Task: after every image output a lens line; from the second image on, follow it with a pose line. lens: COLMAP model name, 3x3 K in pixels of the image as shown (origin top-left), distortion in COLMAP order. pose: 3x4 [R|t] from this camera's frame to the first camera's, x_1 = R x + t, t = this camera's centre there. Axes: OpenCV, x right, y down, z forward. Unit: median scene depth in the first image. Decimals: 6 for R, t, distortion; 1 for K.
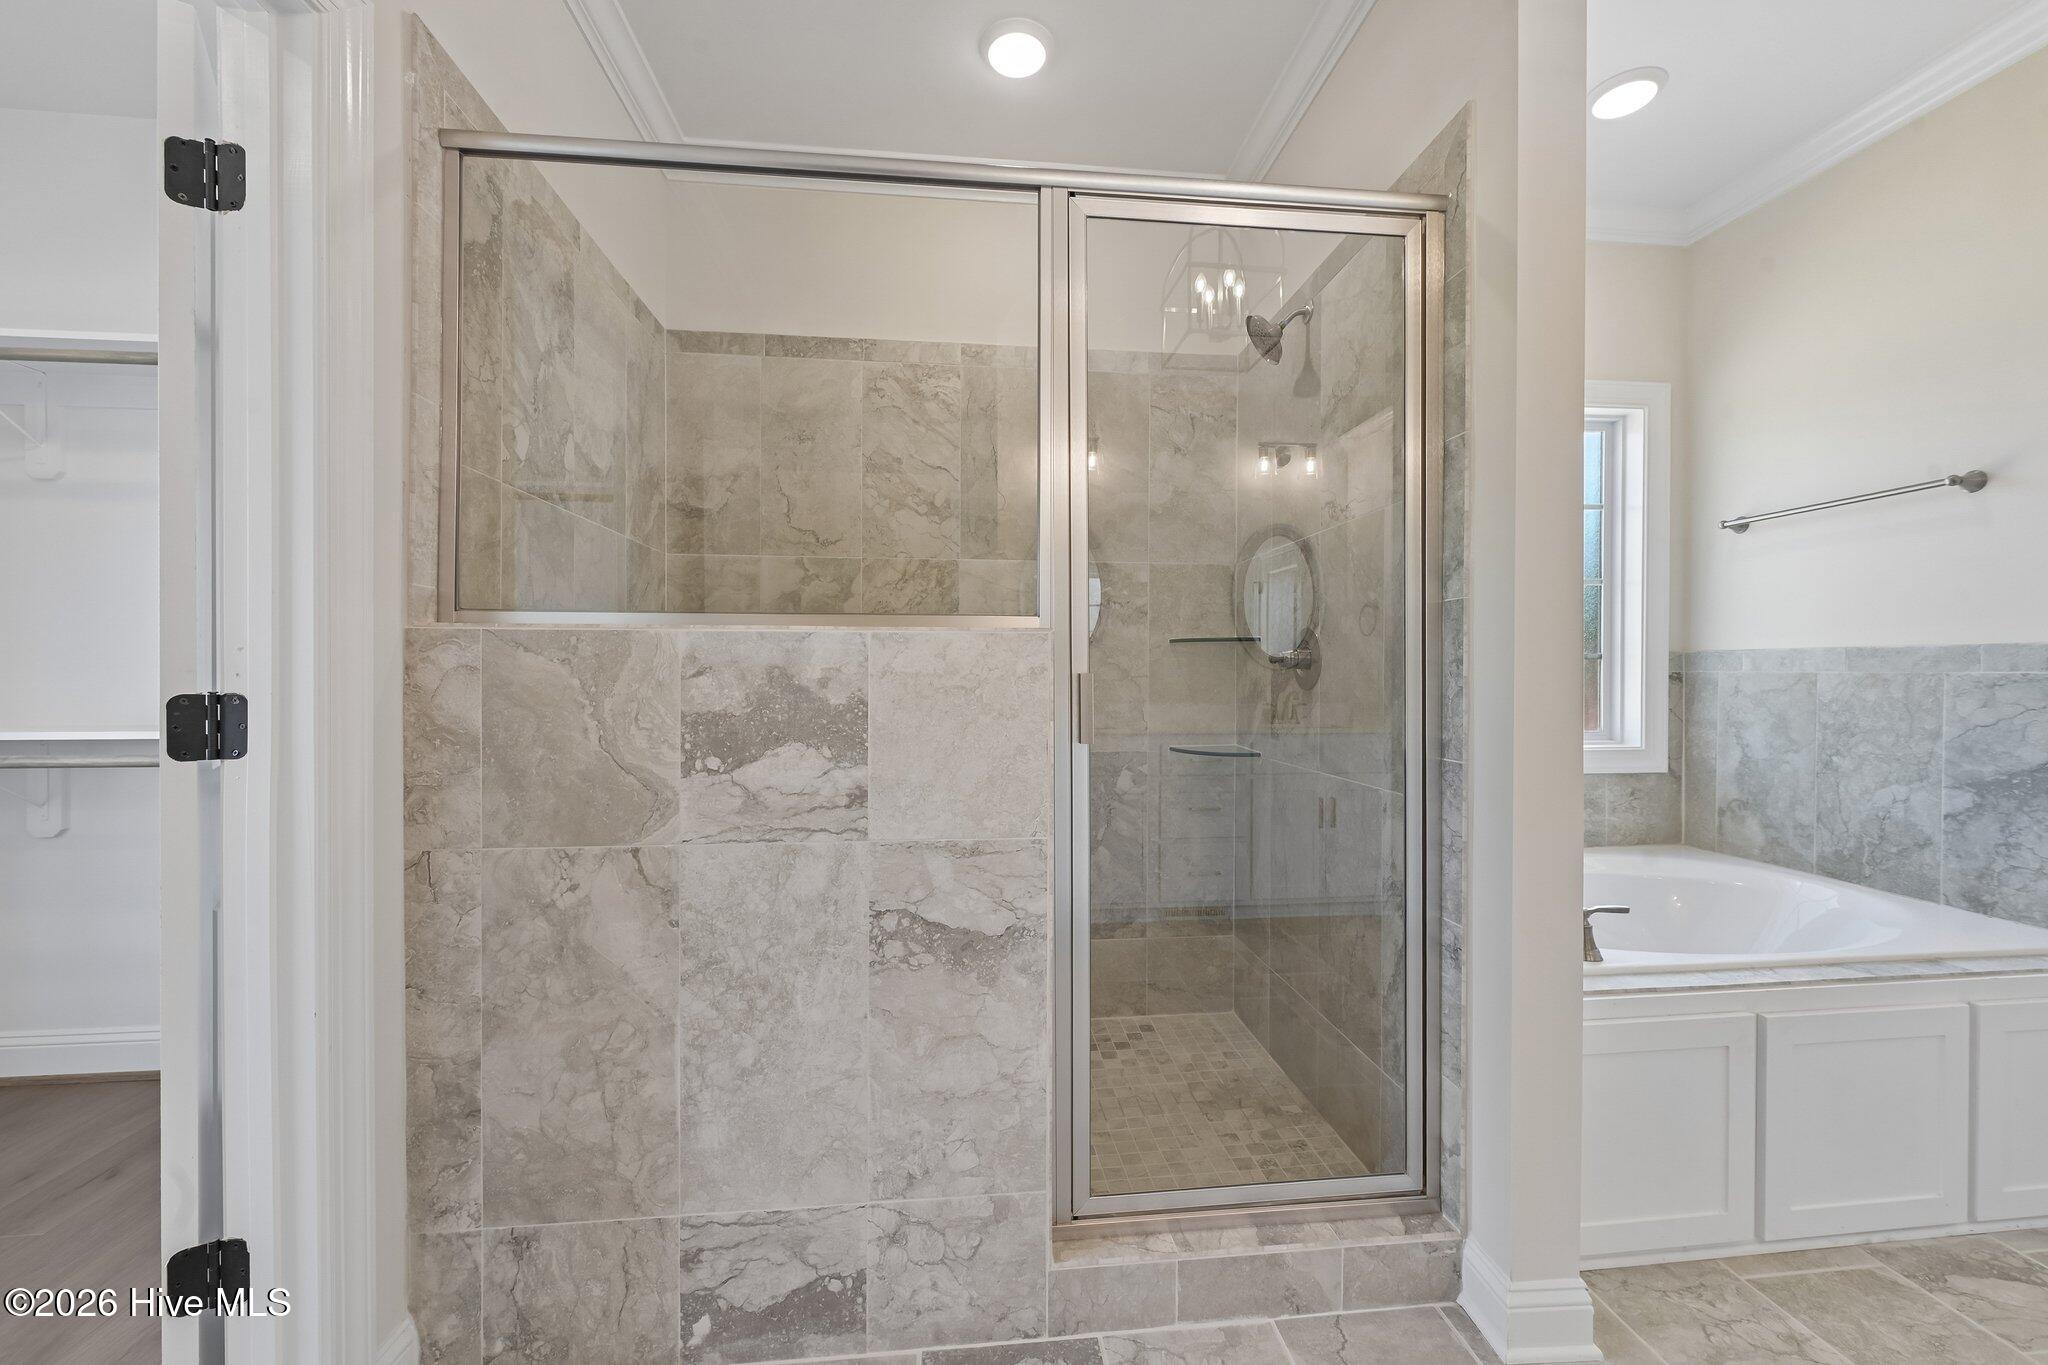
lens RADIAL K [[808.2, 0, 1011.5], [0, 808.2, 680.7], [0, 0, 1]] dist [-0.005855, -0.004546]
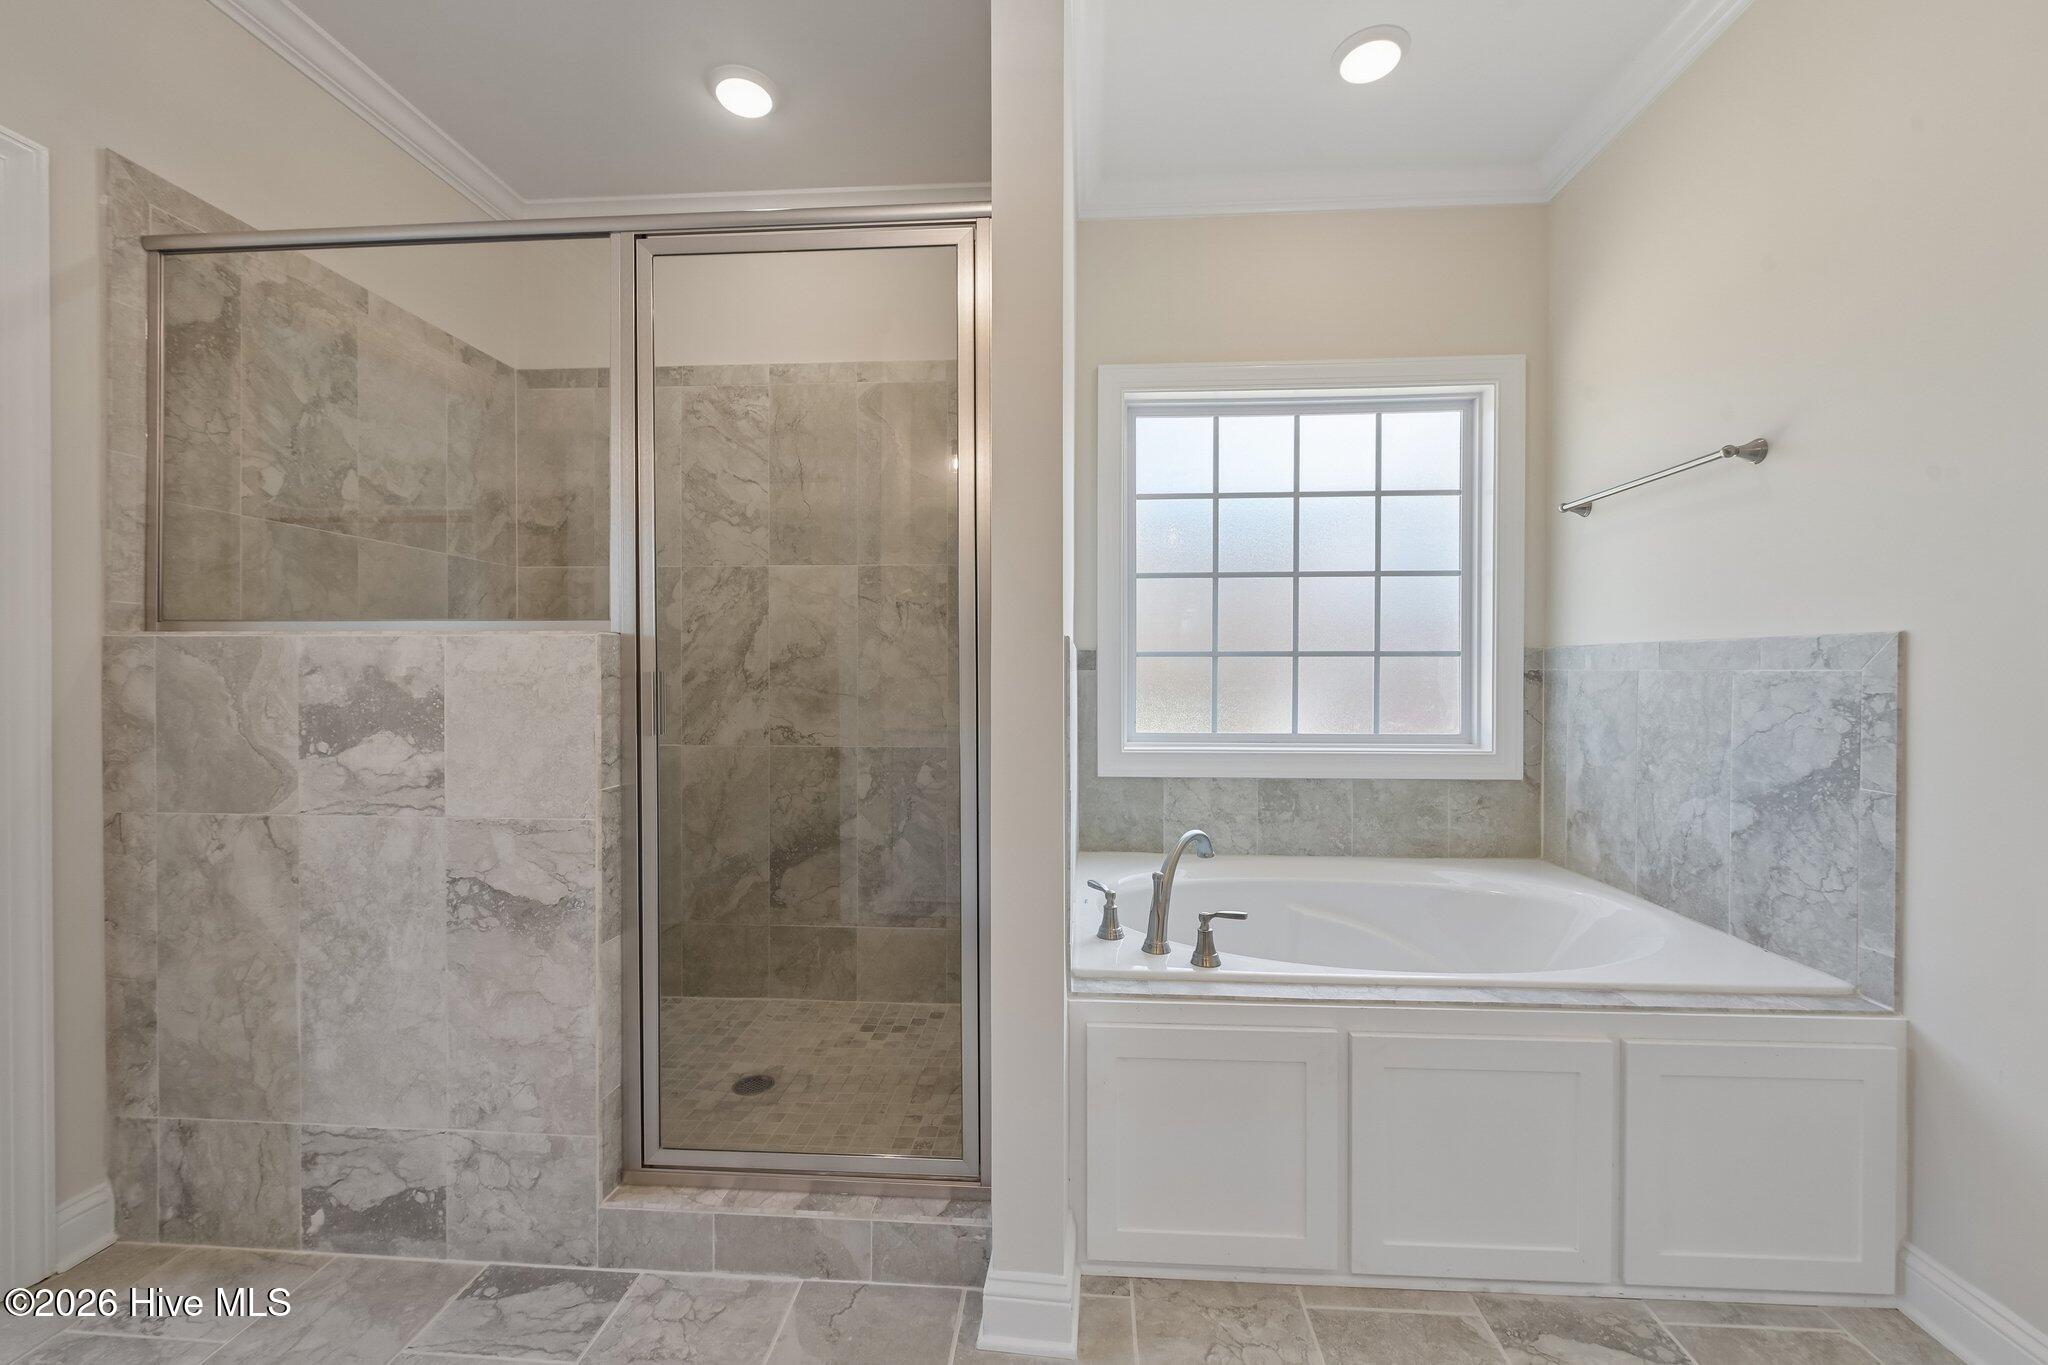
lens RADIAL K [[808.2, 0, 1026.7], [0, 808.2, 681.5], [0, 0, 1]] dist [-0.005855, -0.004546]
pose [[0.987126, 0.001160, -0.159941, 0.810591], [-0.000975, 0.999999, 0.001237, 0.002584], [0.159942, -0.001065, 0.987126, -0.001868]]
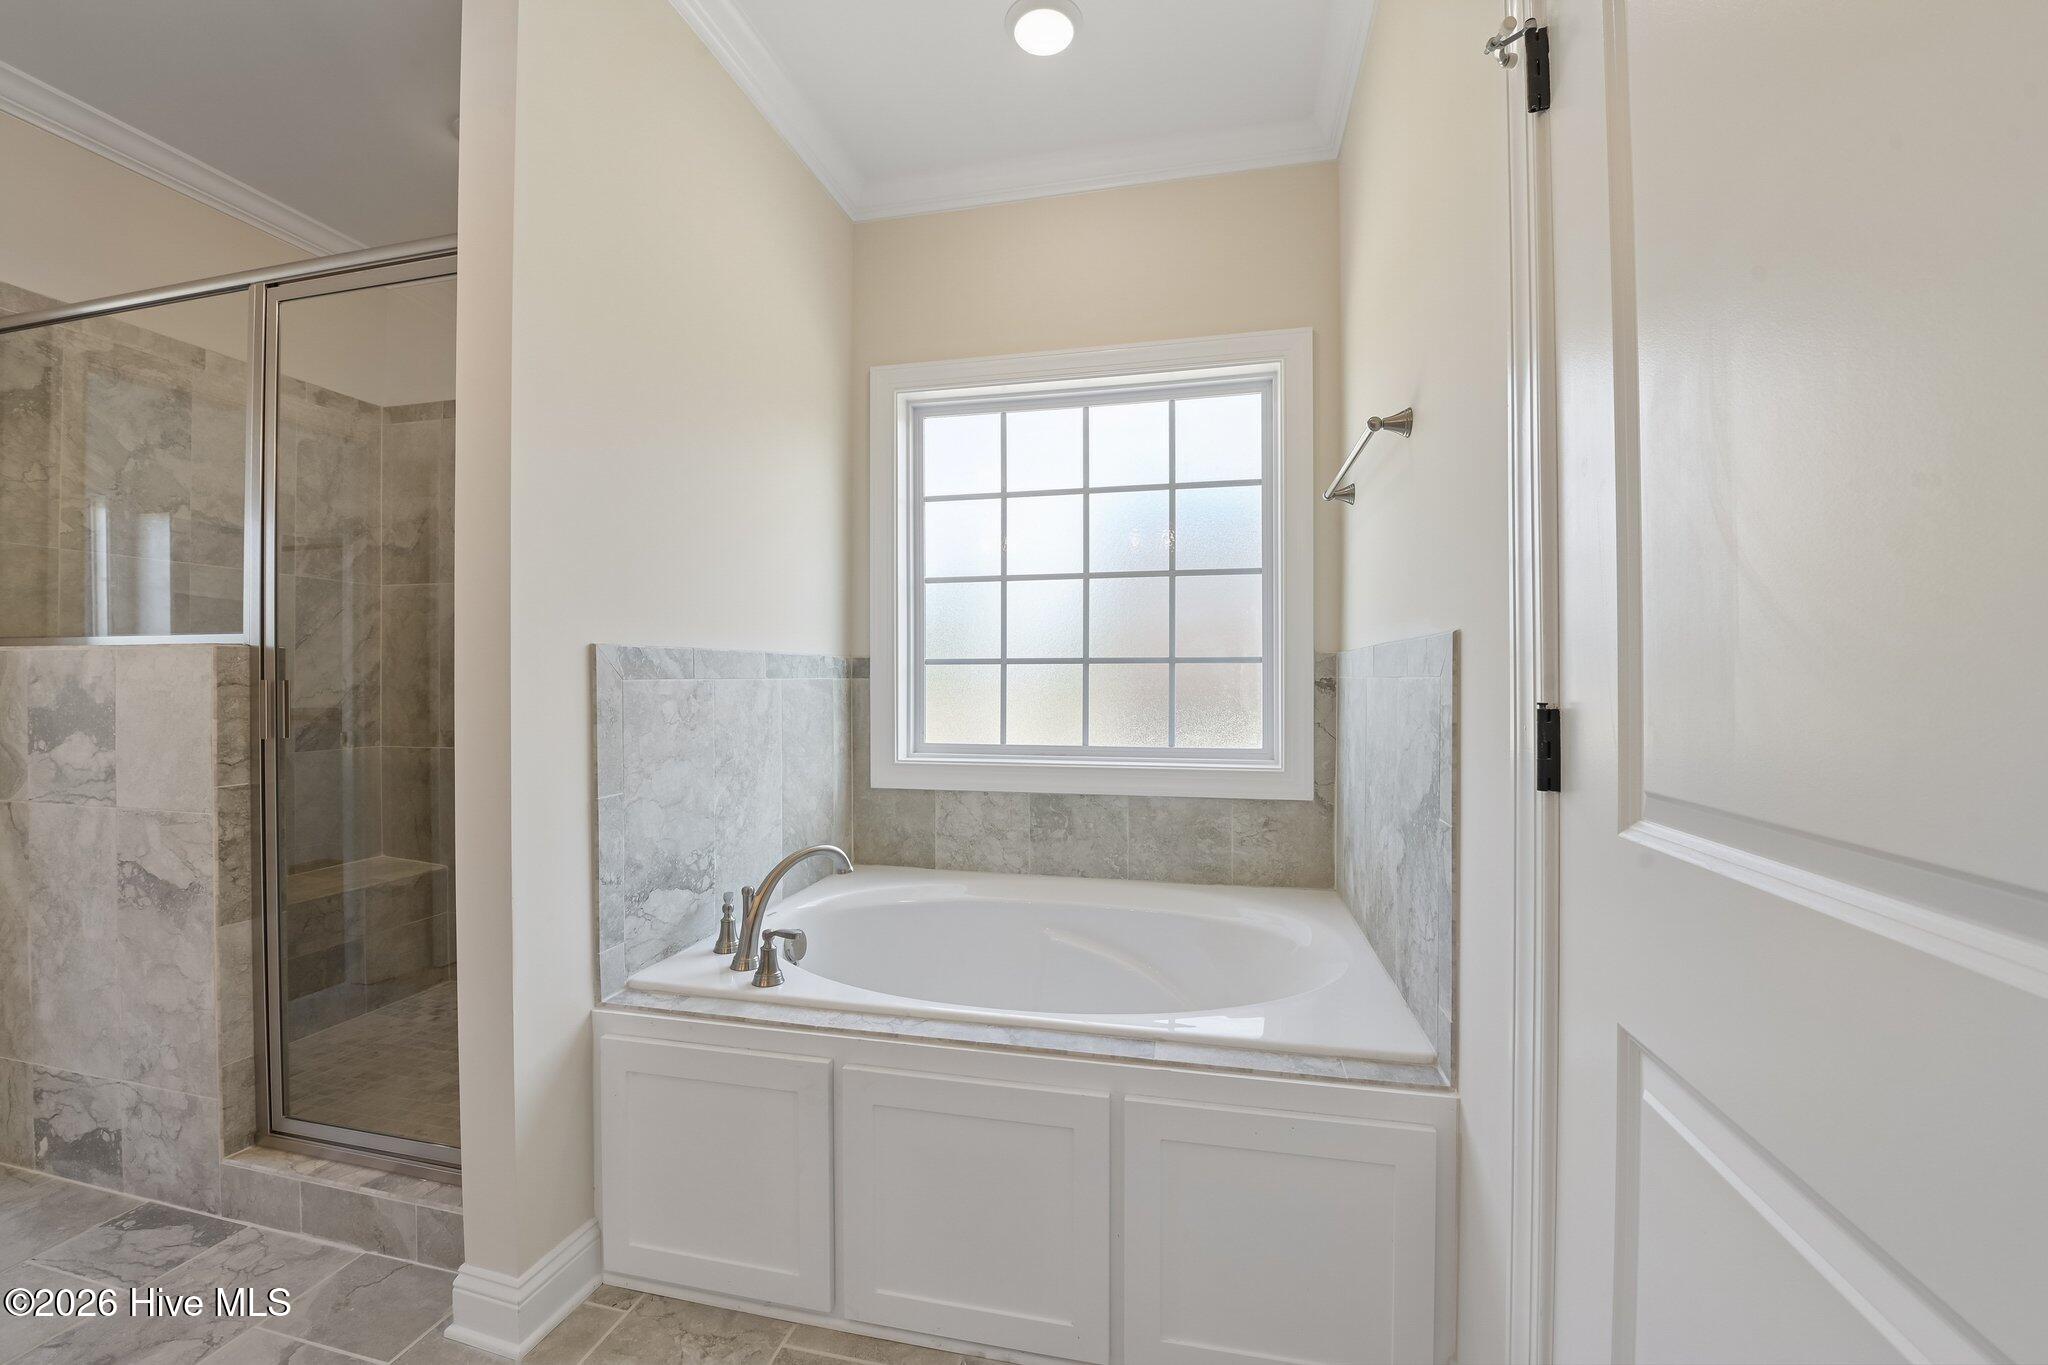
lens RADIAL K [[808.2, 0, 1026.1], [0, 808.2, 689.3], [0, 0, 1]] dist [-0.005855, -0.004546]
pose [[0.944595, 0.003580, -0.328218, 1.624421], [-0.002650, 0.999991, 0.003281, -0.003689], [0.328227, -0.002229, 0.944596, 0.253454]]
